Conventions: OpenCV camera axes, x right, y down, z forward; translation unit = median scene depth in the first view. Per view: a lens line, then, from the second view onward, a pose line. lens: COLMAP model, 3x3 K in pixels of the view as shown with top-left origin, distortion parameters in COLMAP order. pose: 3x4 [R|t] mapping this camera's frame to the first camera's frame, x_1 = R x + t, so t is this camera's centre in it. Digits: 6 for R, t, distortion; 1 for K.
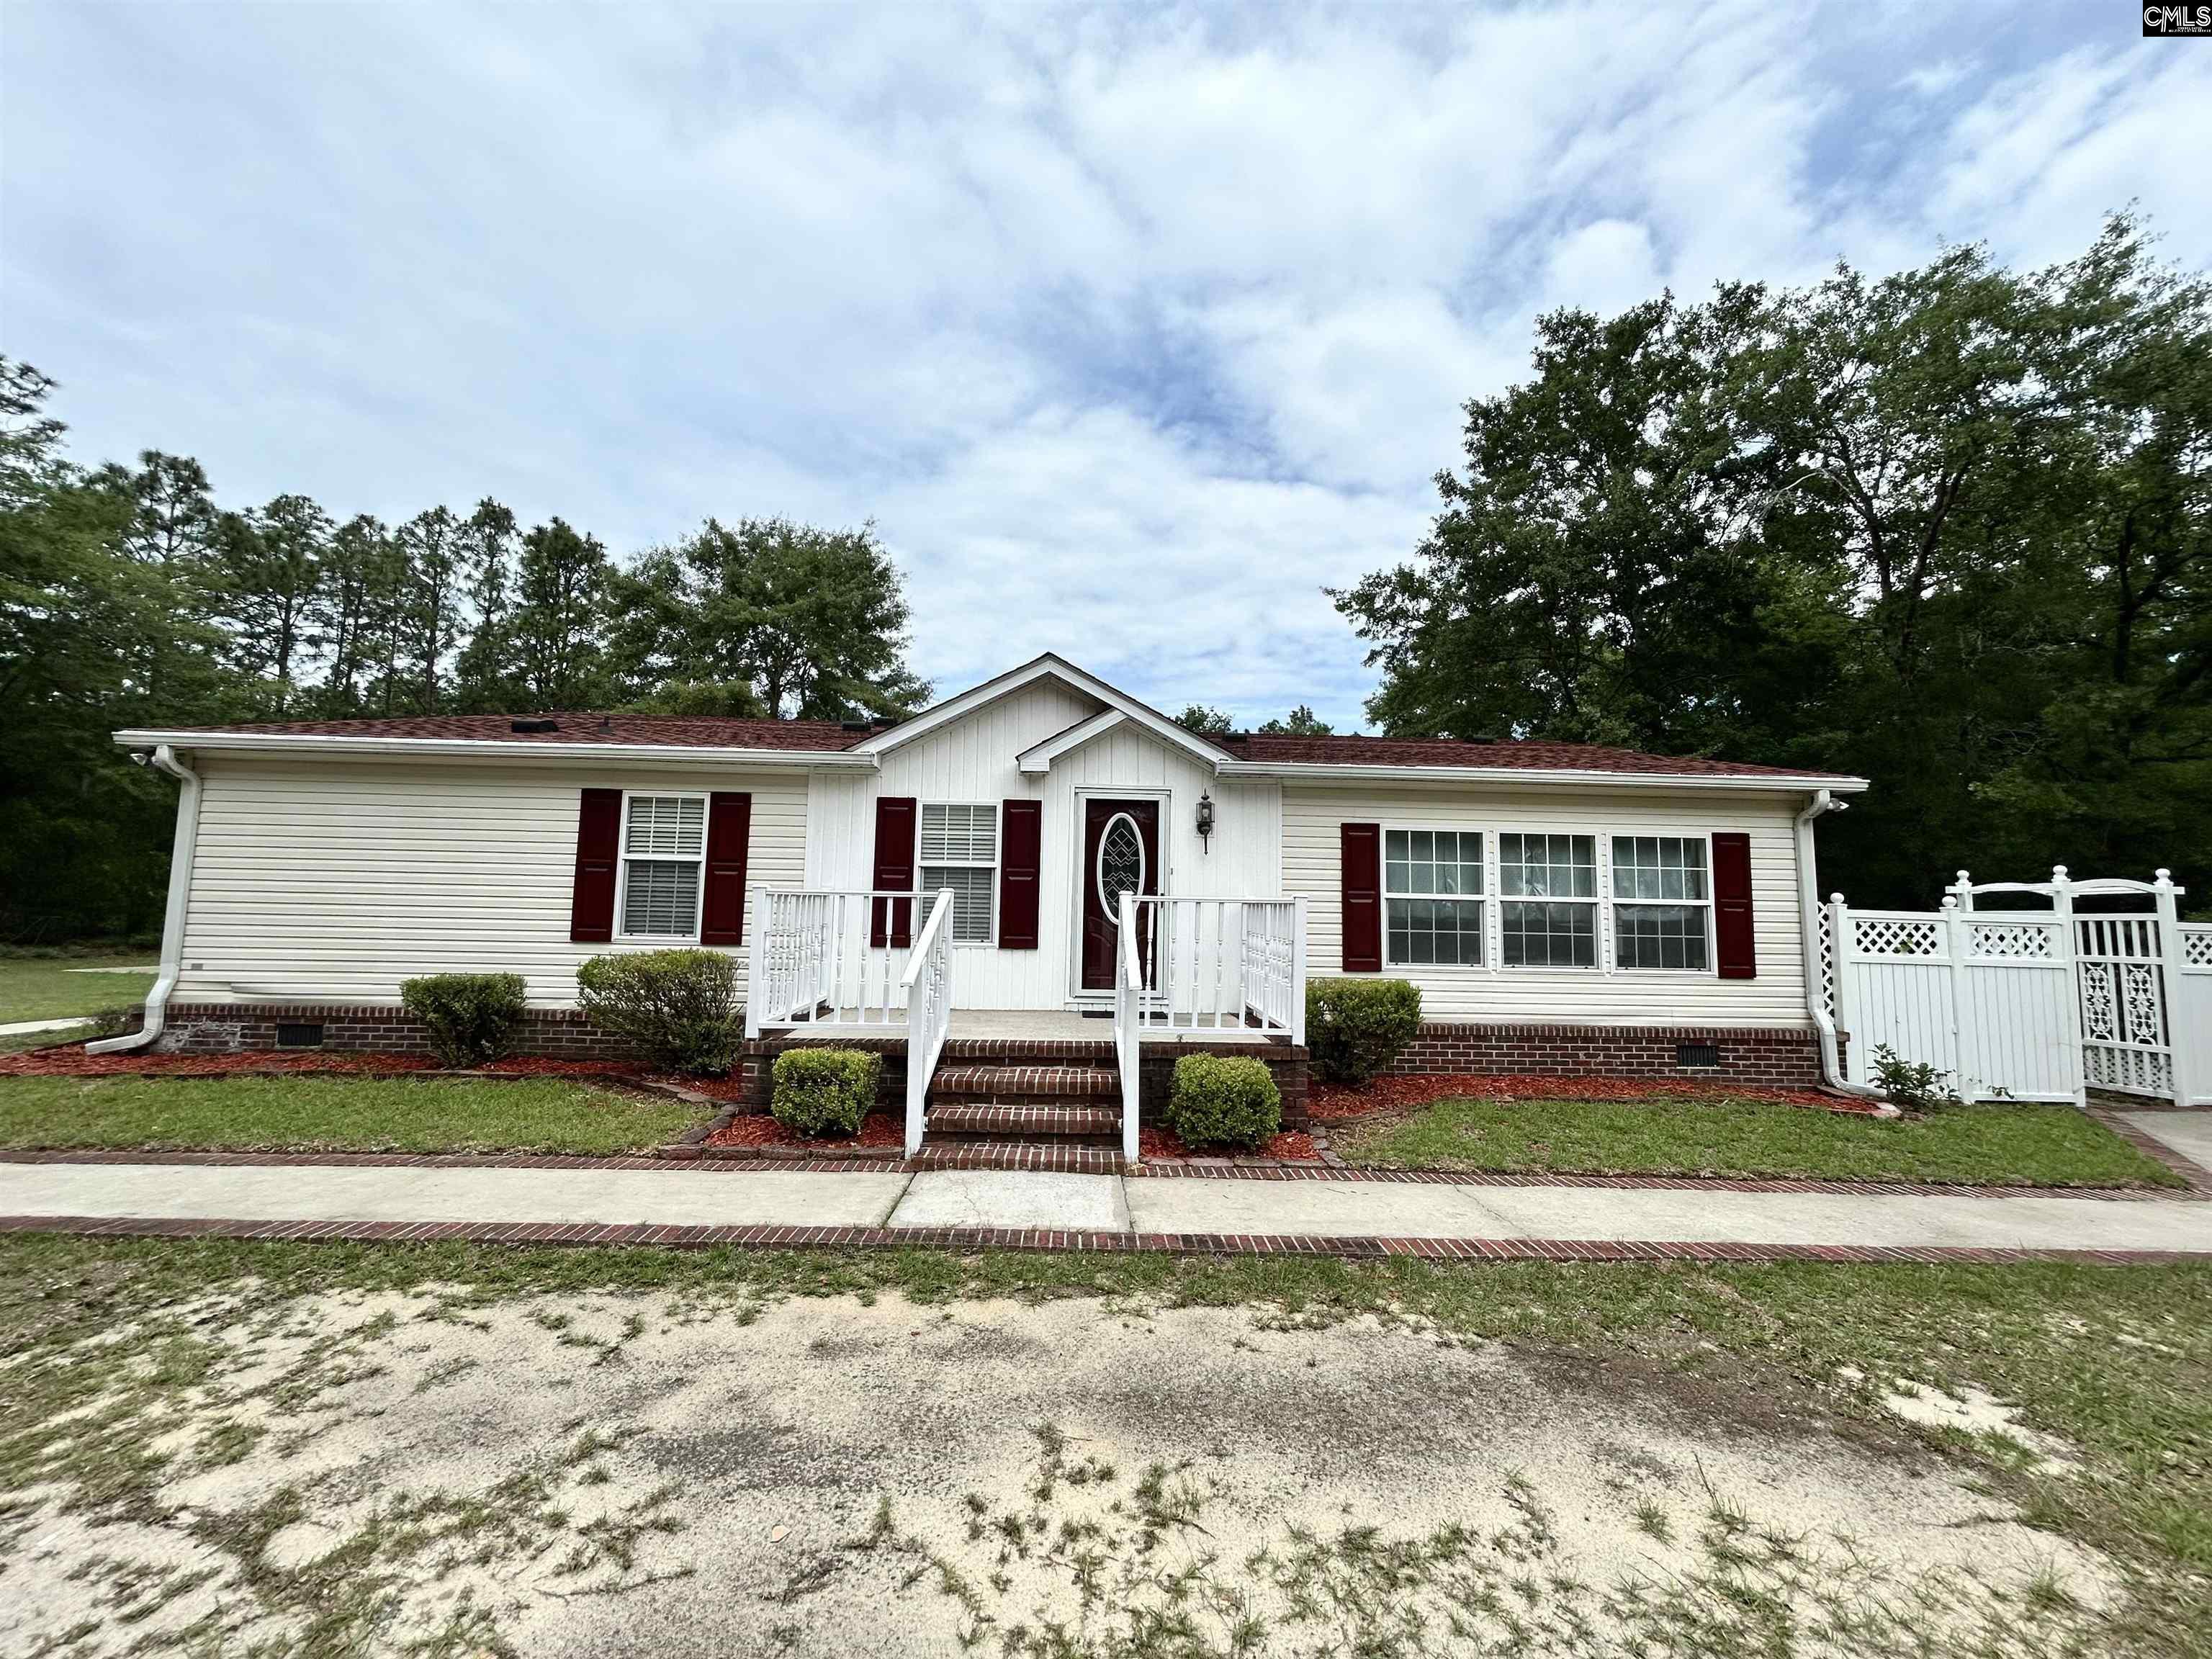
lens RADIAL K [[923.1, 0, 1120.3], [0, 923.1, 804.6], [0, 0, 1]] dist [0.000645, -0.000213]
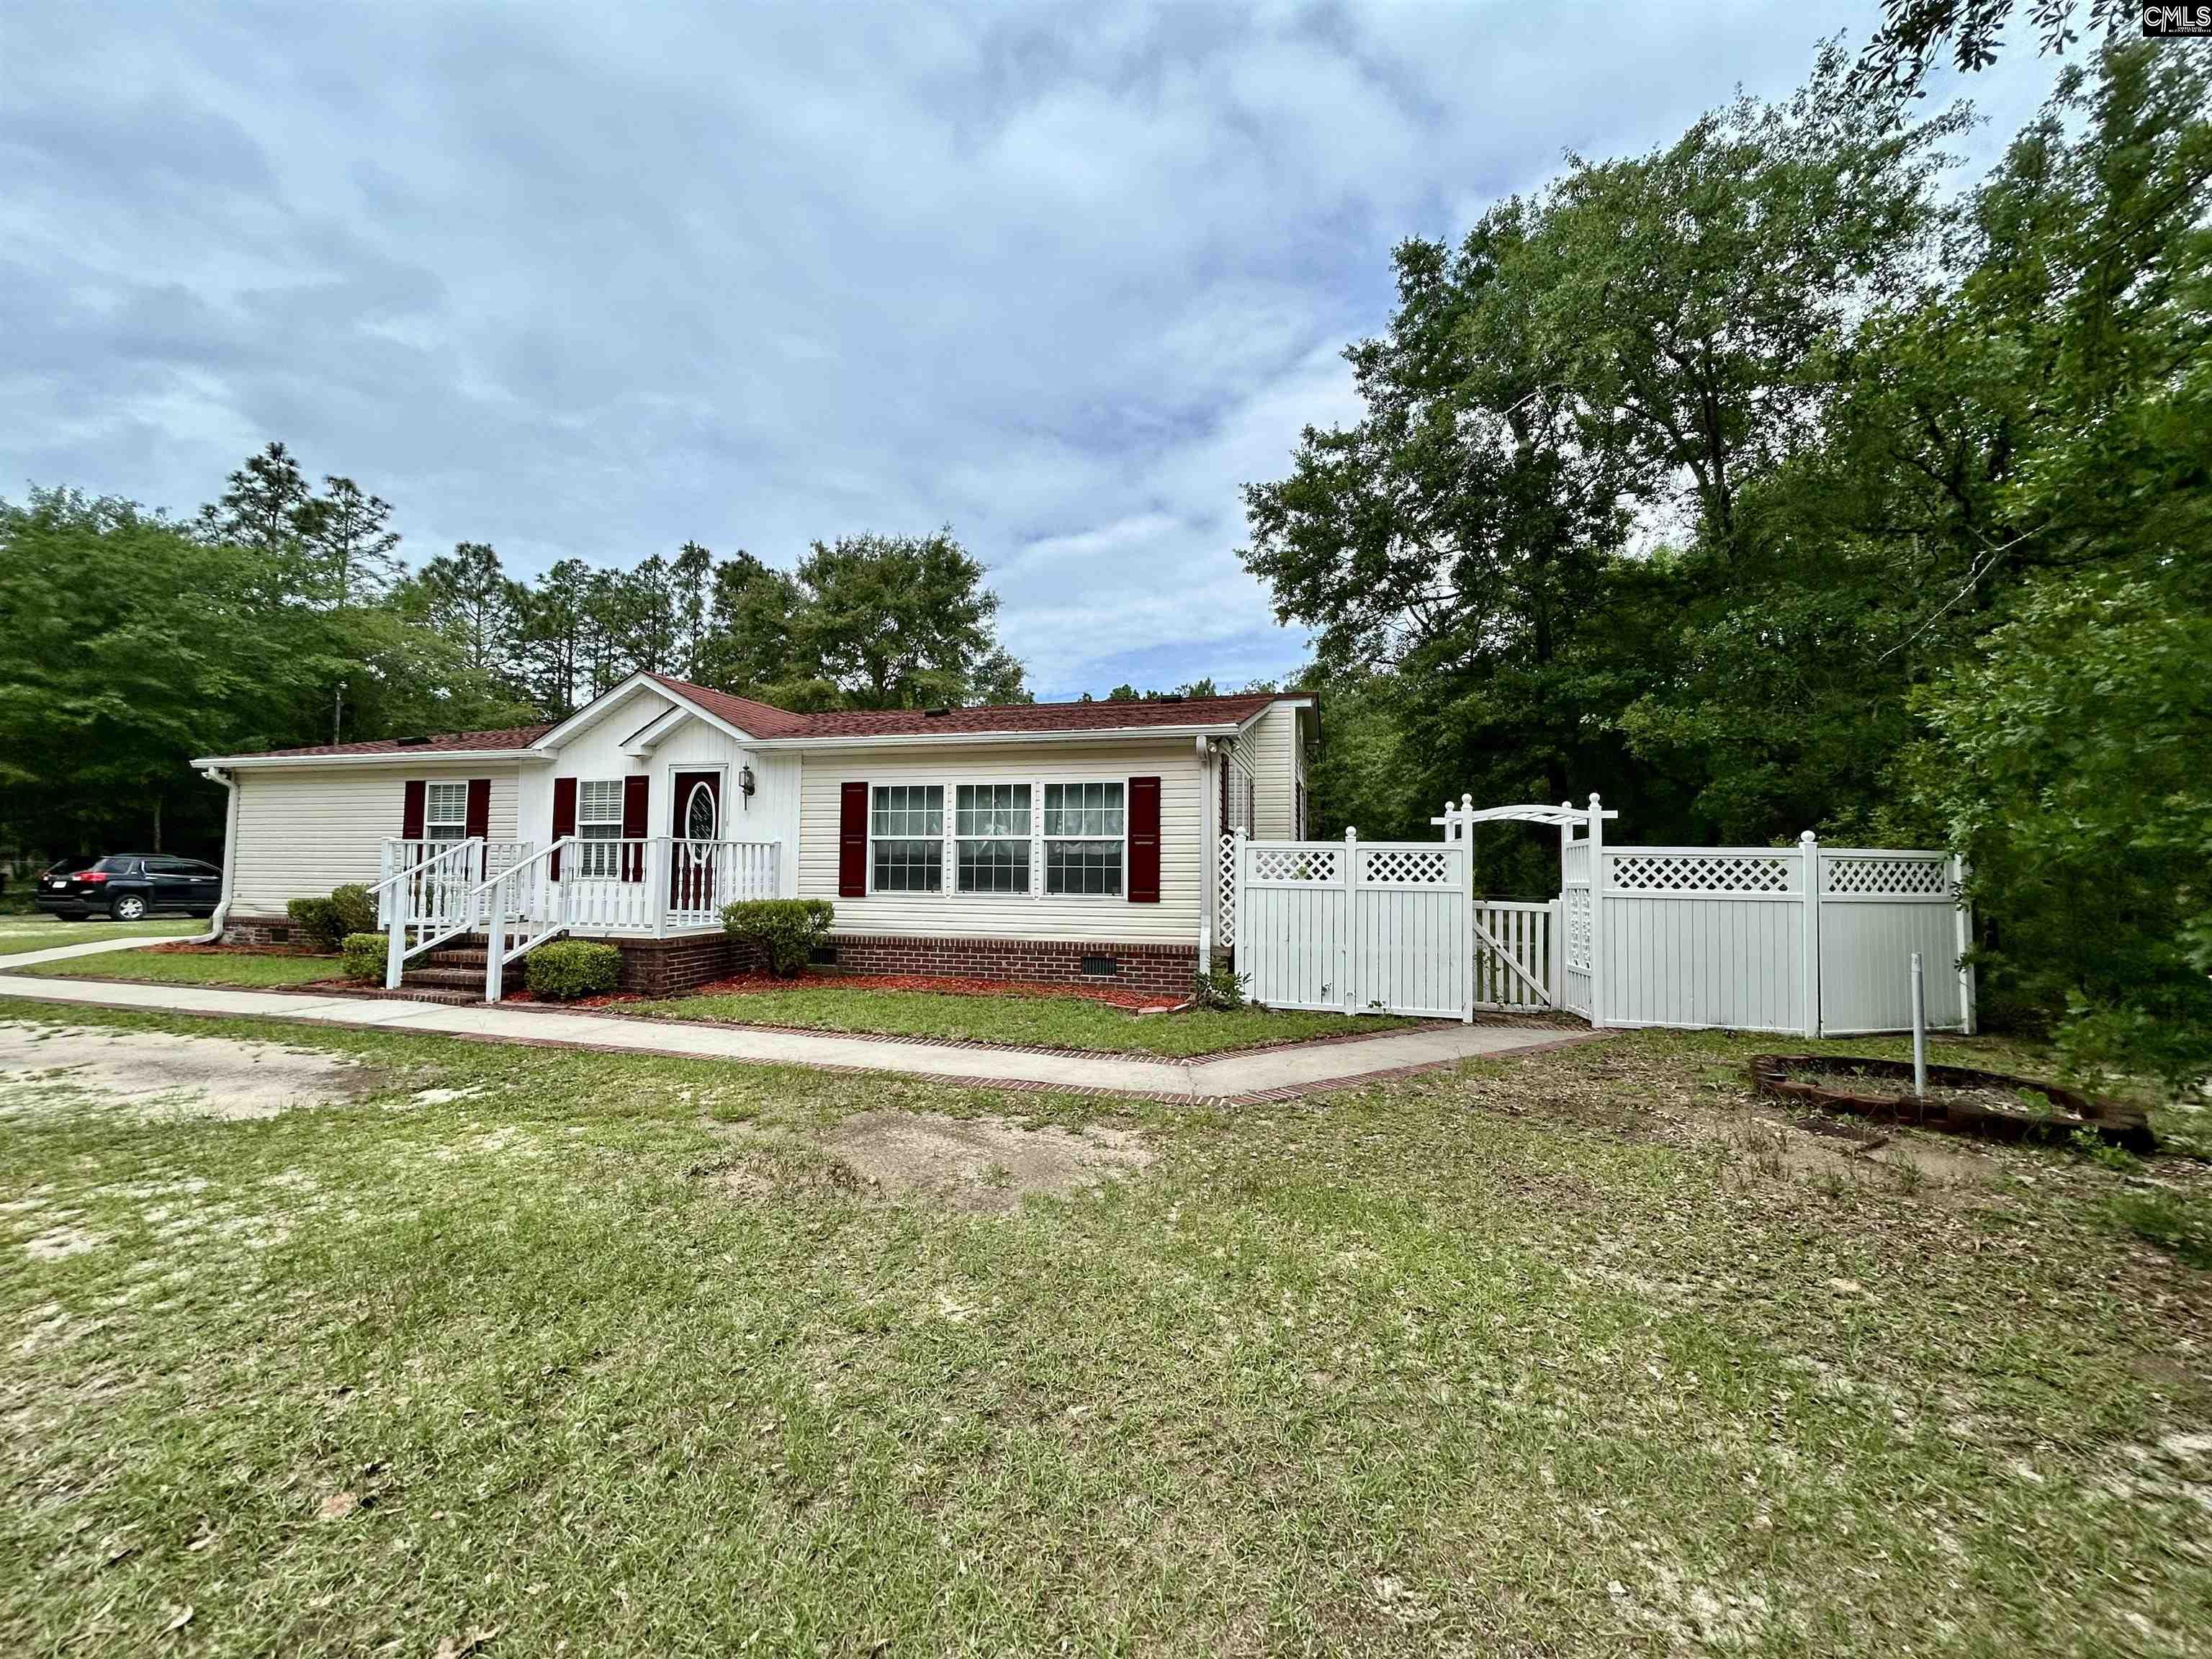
lens RADIAL K [[923.1, 0, 1120.3], [0, 923.1, 804.6], [0, 0, 1]] dist [0.000645, -0.000213]
pose [[0.949634, -0.034484, -0.311459, 1.007039], [0.047890, 0.998222, 0.035496, 0.023385], [0.309681, -0.048624, 0.949596, -0.106395]]
